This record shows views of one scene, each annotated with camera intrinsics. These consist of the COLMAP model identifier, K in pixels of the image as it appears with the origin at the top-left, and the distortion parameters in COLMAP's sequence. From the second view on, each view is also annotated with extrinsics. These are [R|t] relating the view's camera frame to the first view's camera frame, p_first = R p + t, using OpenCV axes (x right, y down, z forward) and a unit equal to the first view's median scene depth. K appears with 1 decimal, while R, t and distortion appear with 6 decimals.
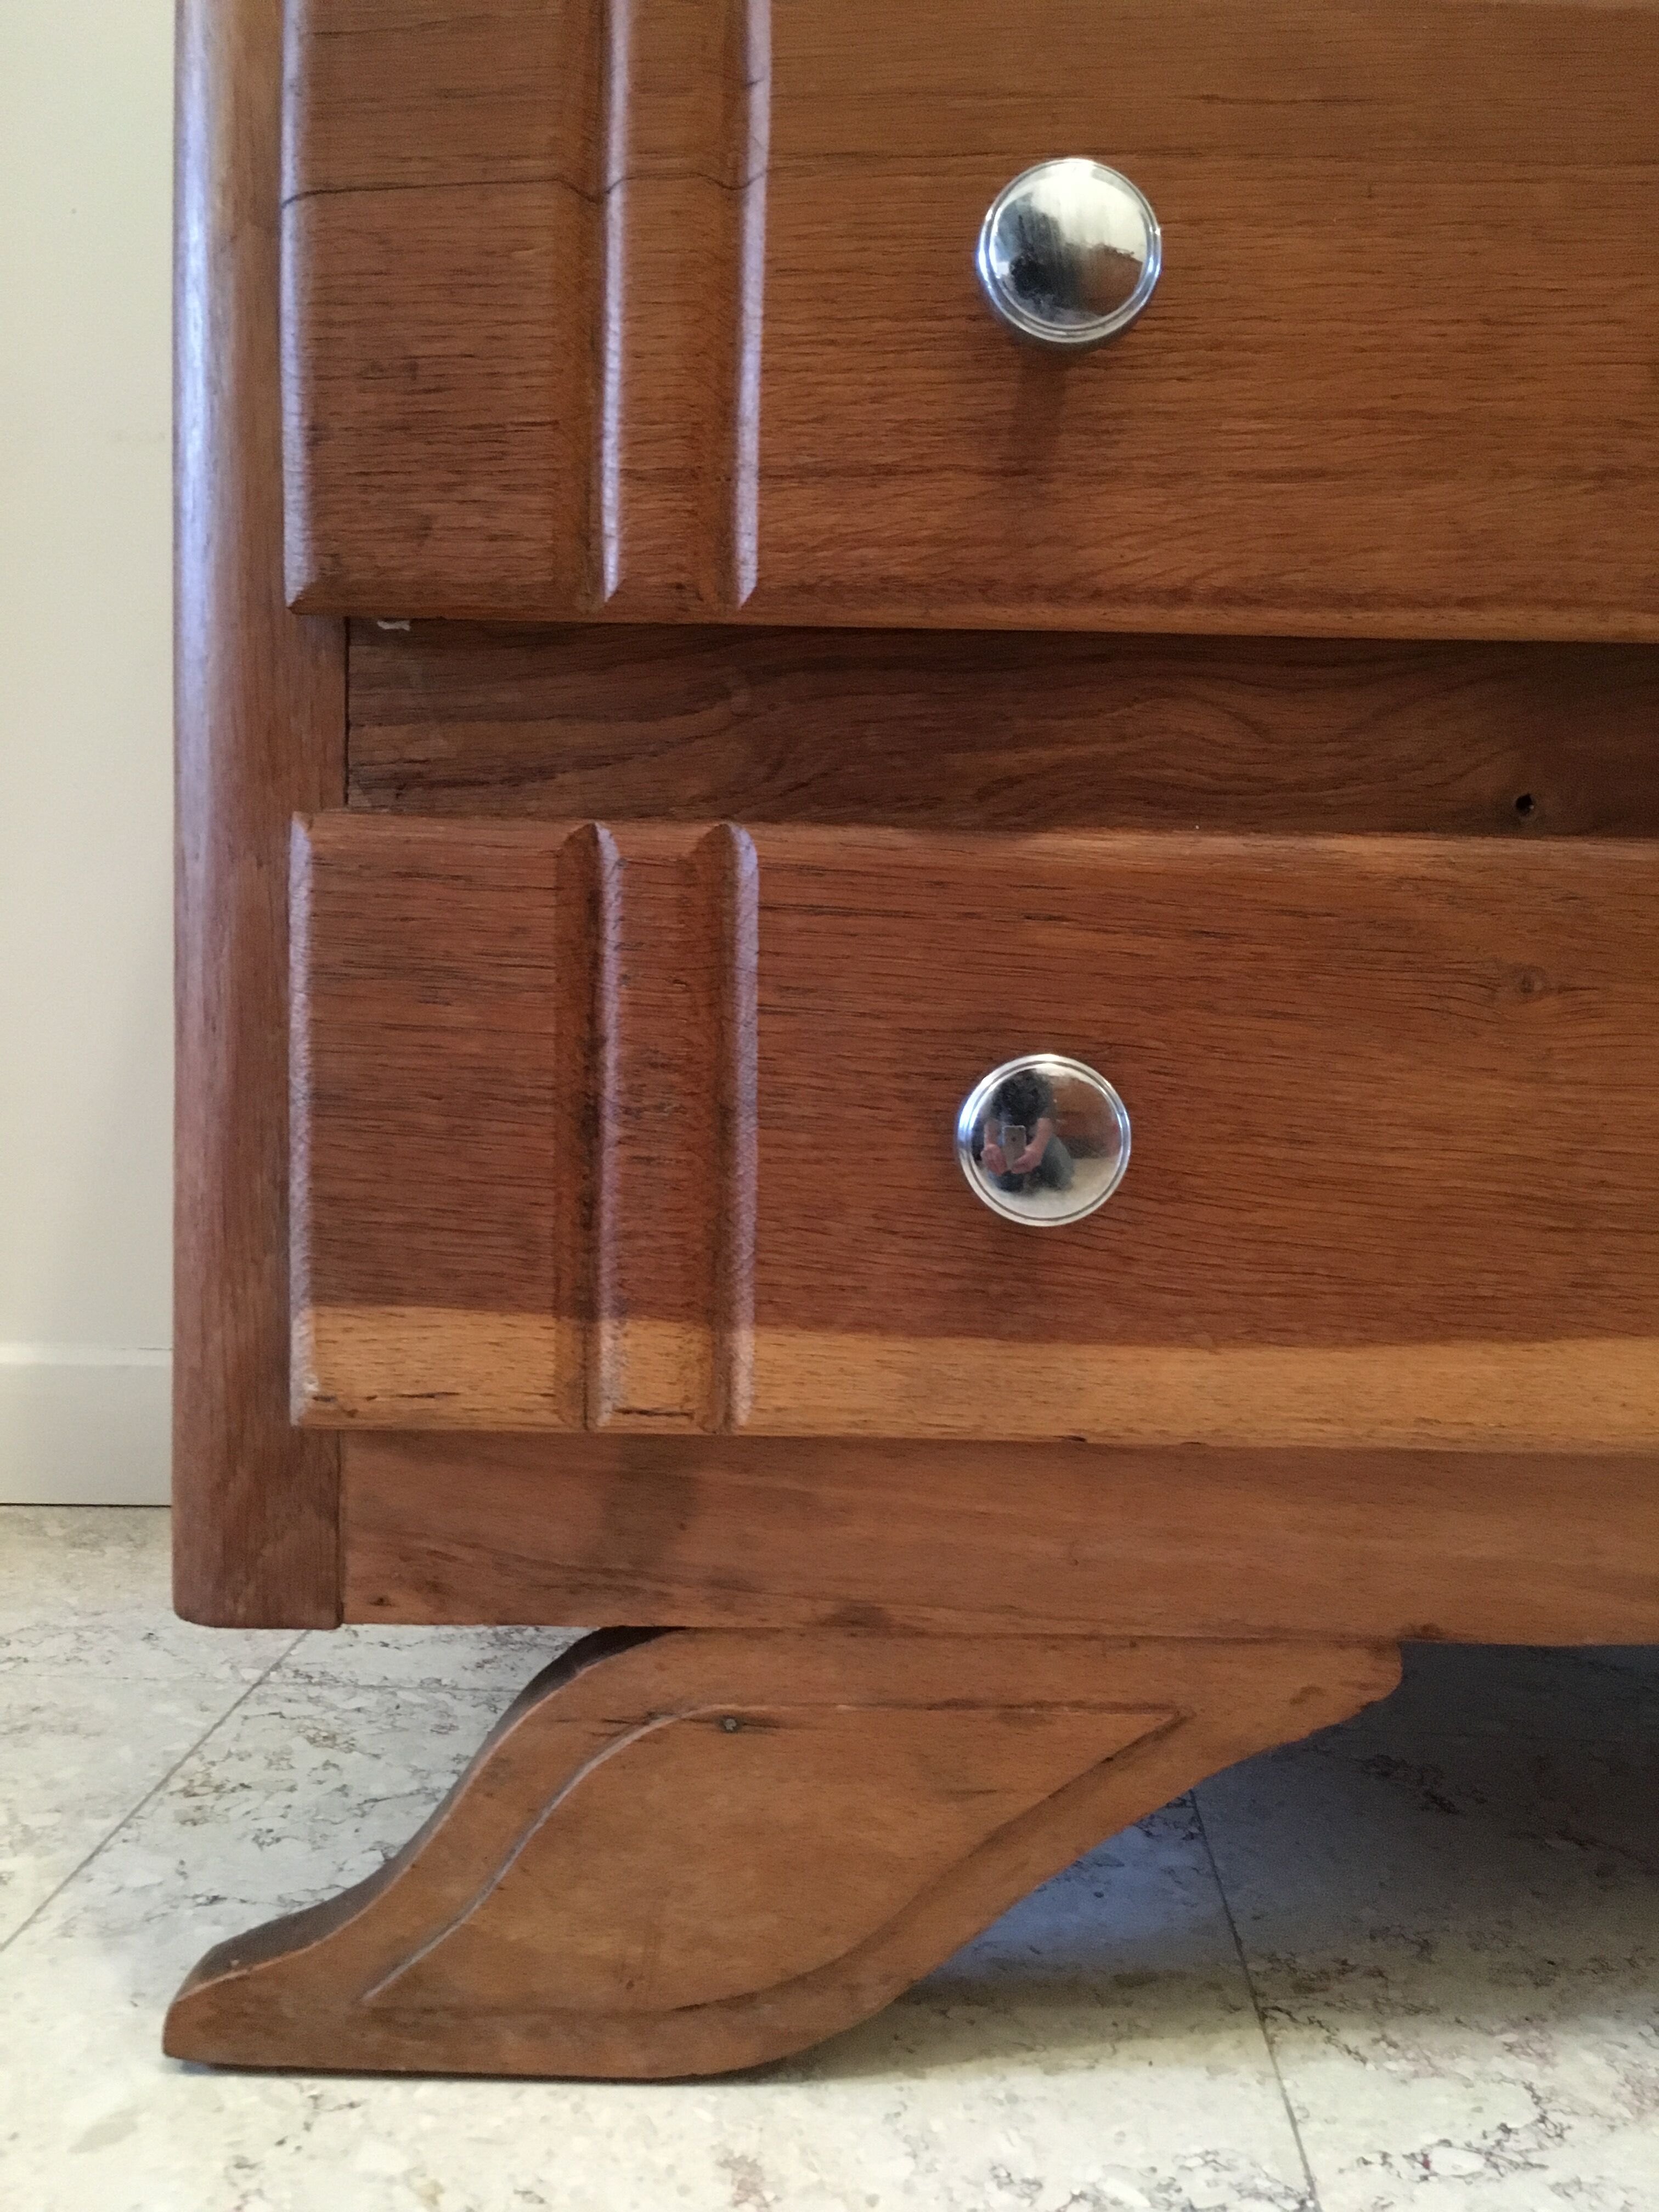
lens RADIAL K [[1907.2, 0, 827.6], [0, 1907.2, 1105.1], [0, 0, 1]] dist [0.070615, -0.113468]
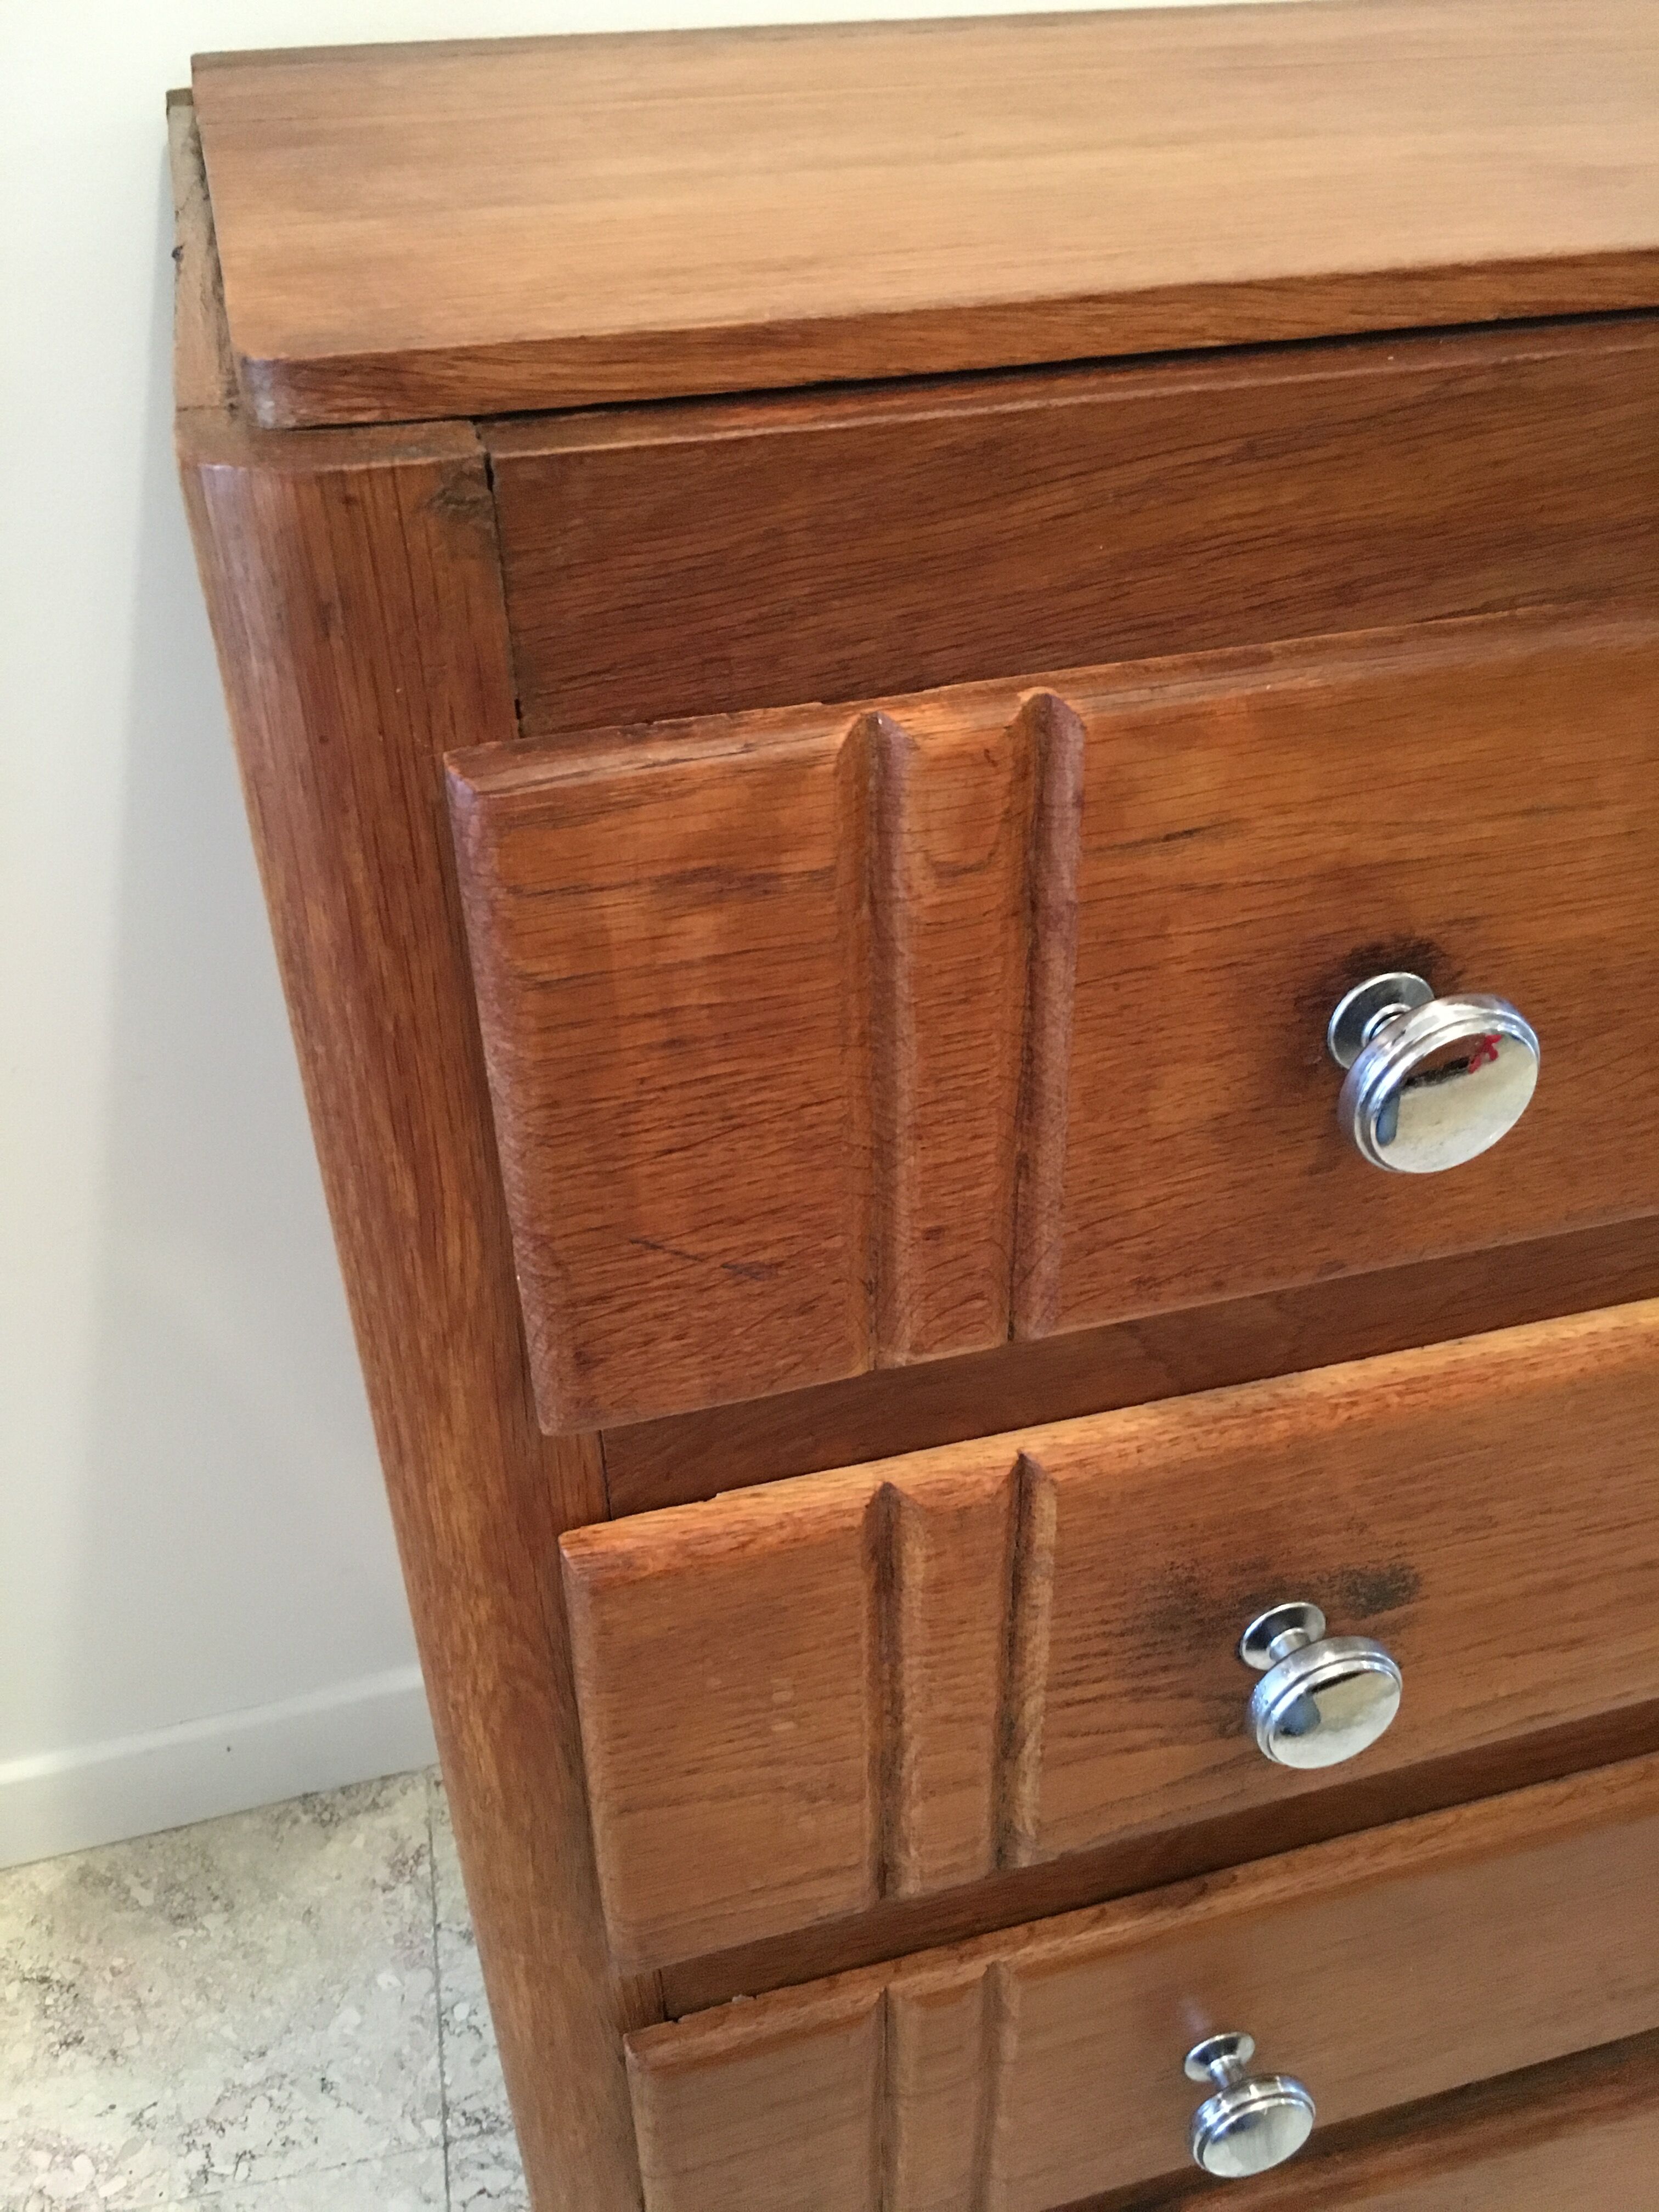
lens RADIAL K [[1907.2, 0, 827.6], [0, 1907.2, 1105.1], [0, 0, 1]] dist [0.070615, -0.113468]
pose [[0.963747, -0.181624, 0.195462, -0.264225], [0.056891, 0.855594, 0.514512, -1.557438], [-0.260684, -0.484739, 0.834908, 0.241687]]
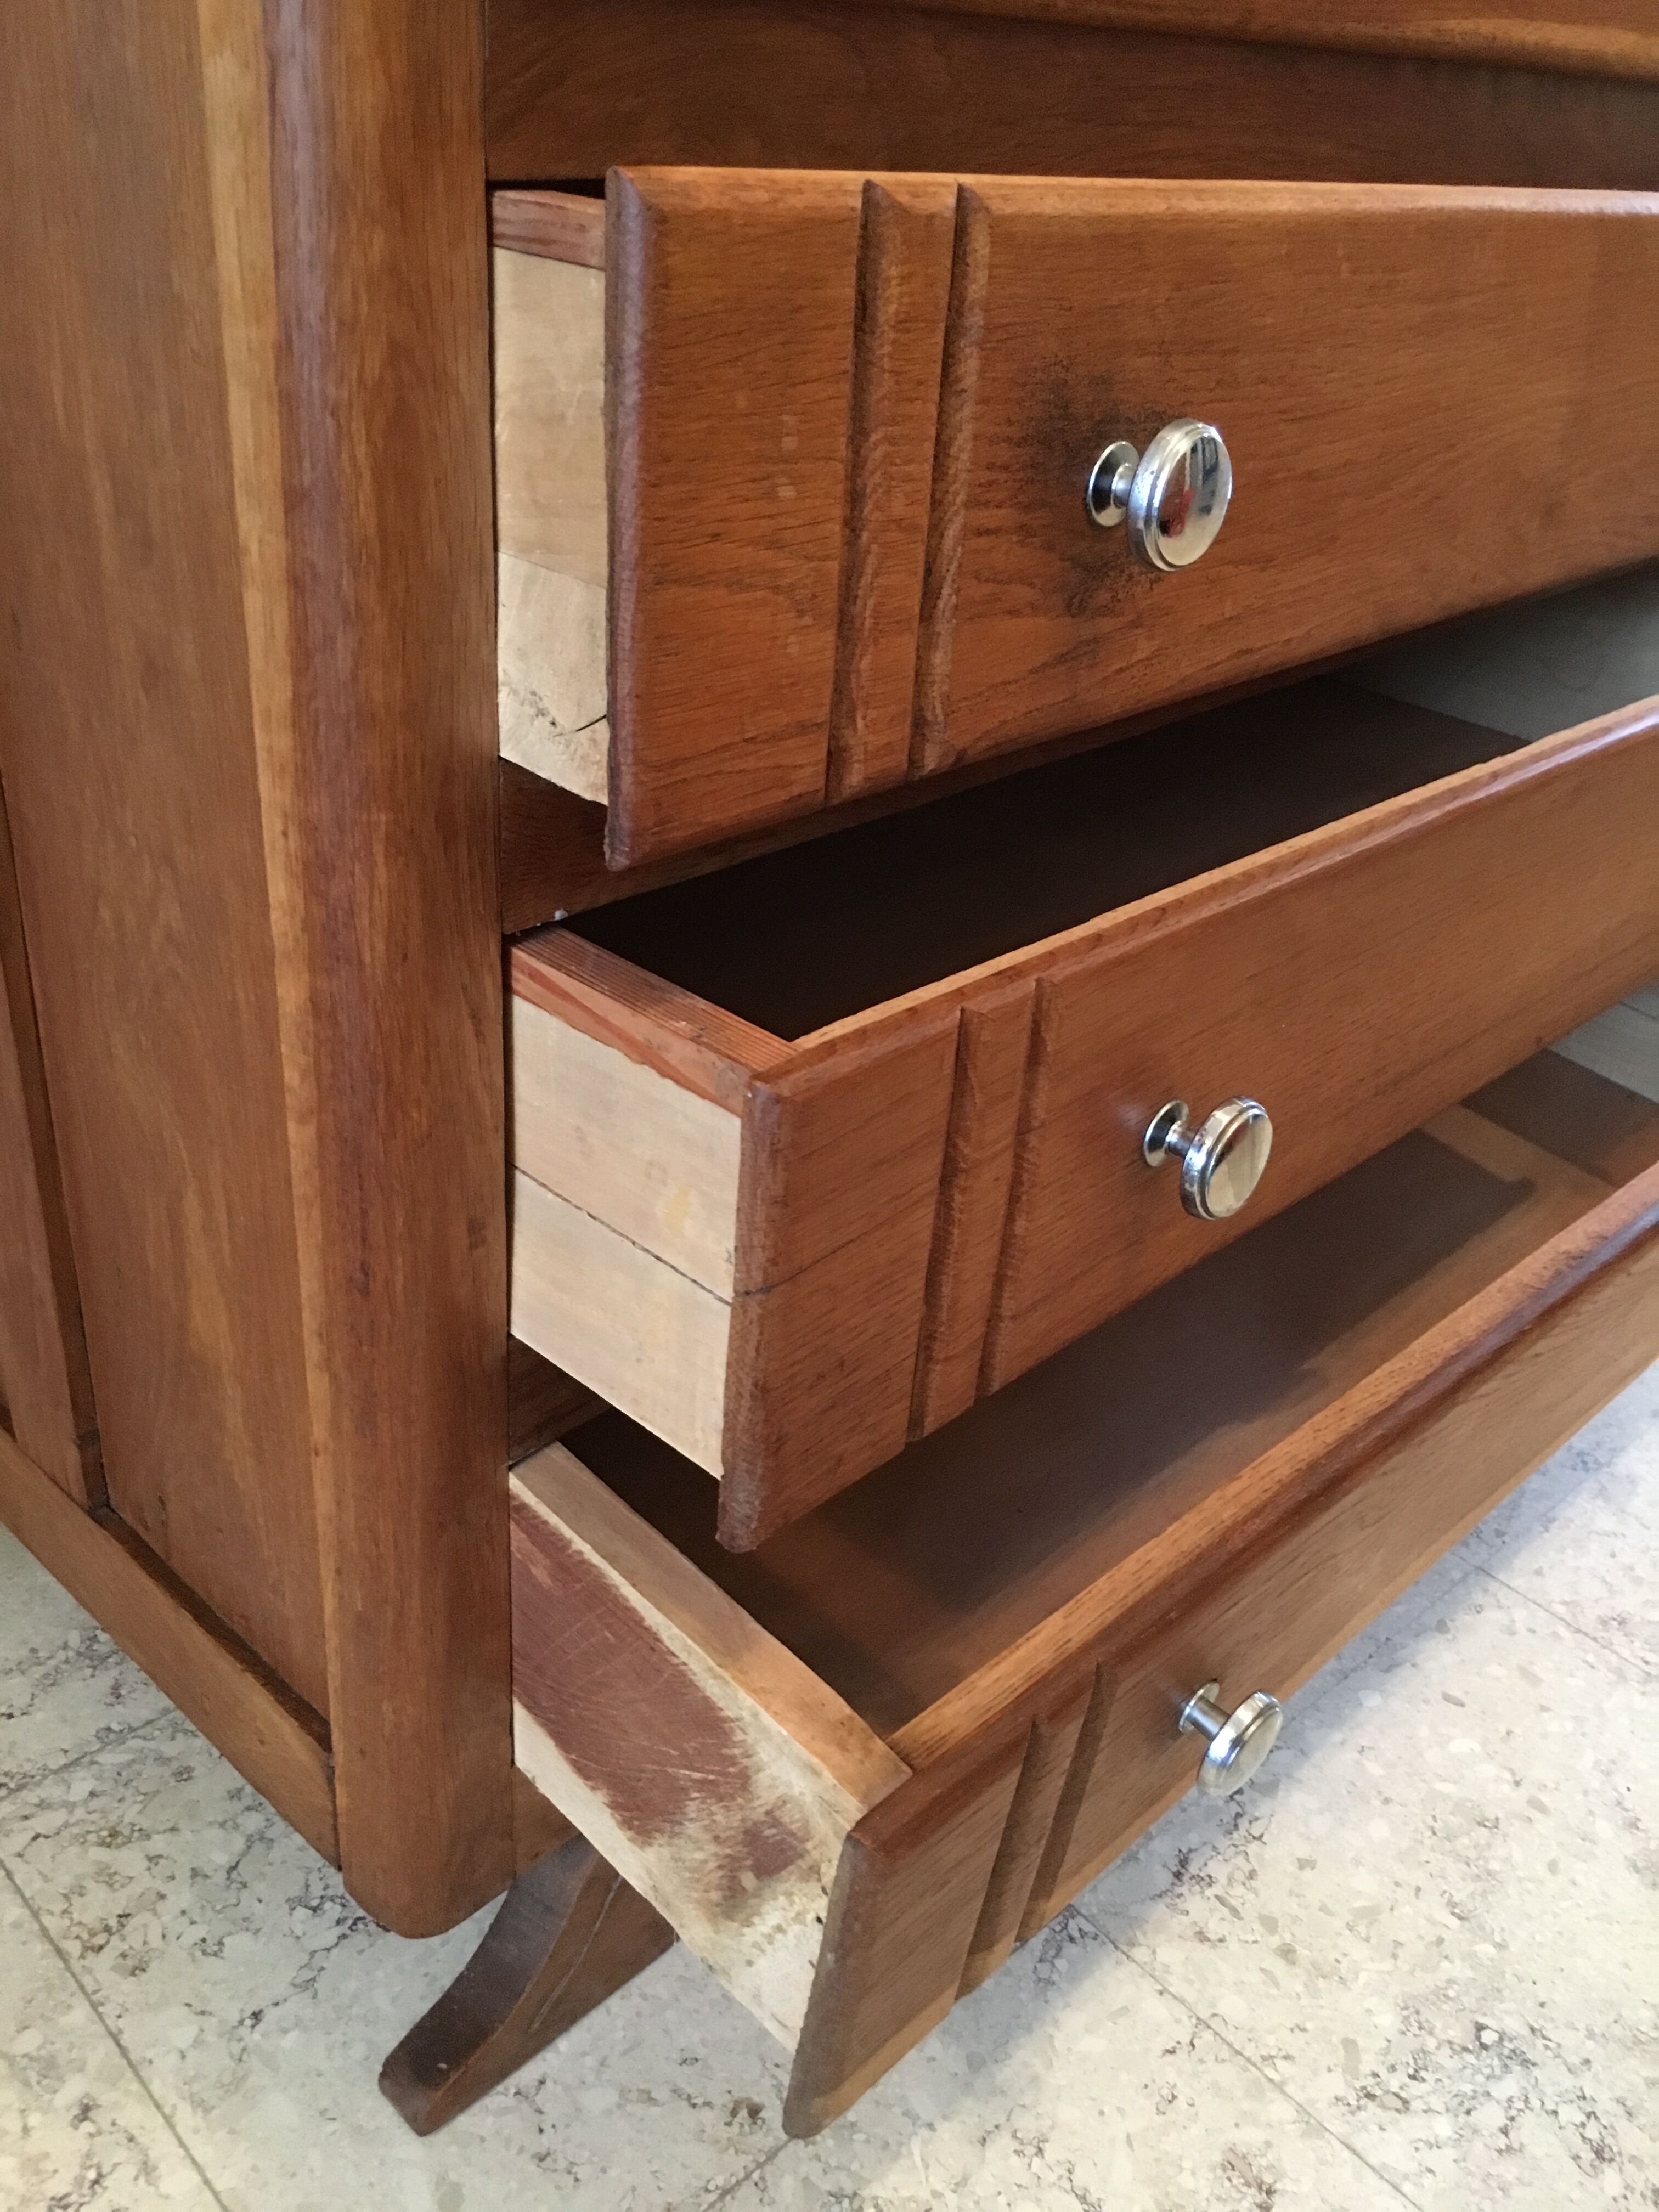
lens RADIAL K [[1907.2, 0, 827.6], [0, 1907.2, 1105.1], [0, 0, 1]] dist [0.070615, -0.113468]
pose [[0.692042, -0.328699, 0.642678, -0.846675], [-0.010136, 0.885799, 0.463959, -0.967088], [-0.721786, -0.327594, 0.609678, 0.094703]]
